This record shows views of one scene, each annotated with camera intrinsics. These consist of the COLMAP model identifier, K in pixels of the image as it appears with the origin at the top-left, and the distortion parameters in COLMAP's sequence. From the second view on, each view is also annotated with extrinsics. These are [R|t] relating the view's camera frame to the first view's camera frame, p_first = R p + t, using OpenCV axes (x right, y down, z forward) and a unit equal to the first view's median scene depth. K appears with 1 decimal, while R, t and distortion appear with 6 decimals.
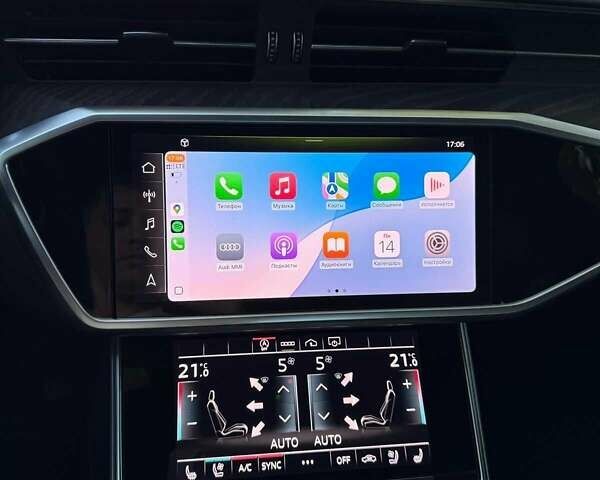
lens RADIAL K [[554.8, 0, 302.8], [0, 554.8, 241.2], [0, 0, 1]] dist [-0.005653, 0.000000]
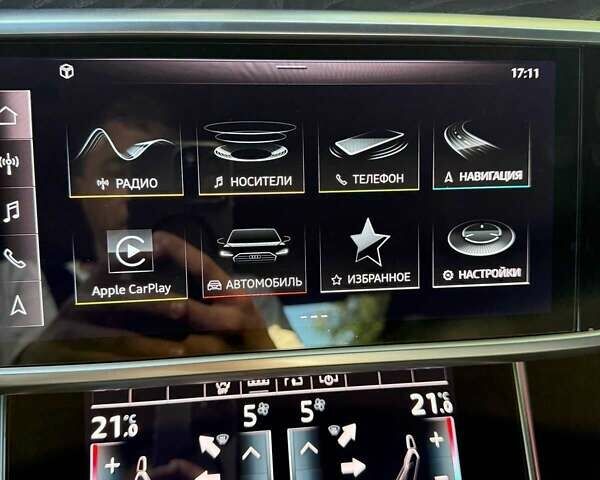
lens RADIAL K [[554.8, 0, 298.9], [0, 554.8, 238.8], [0, 0, 1]] dist [-0.005653, 0.000000]
pose [[0.999819, -0.003326, -0.018752, 0.035232], [0.004820, 0.996765, 0.080230, -0.041222], [0.018424, -0.080306, 0.996600, 0.354542]]
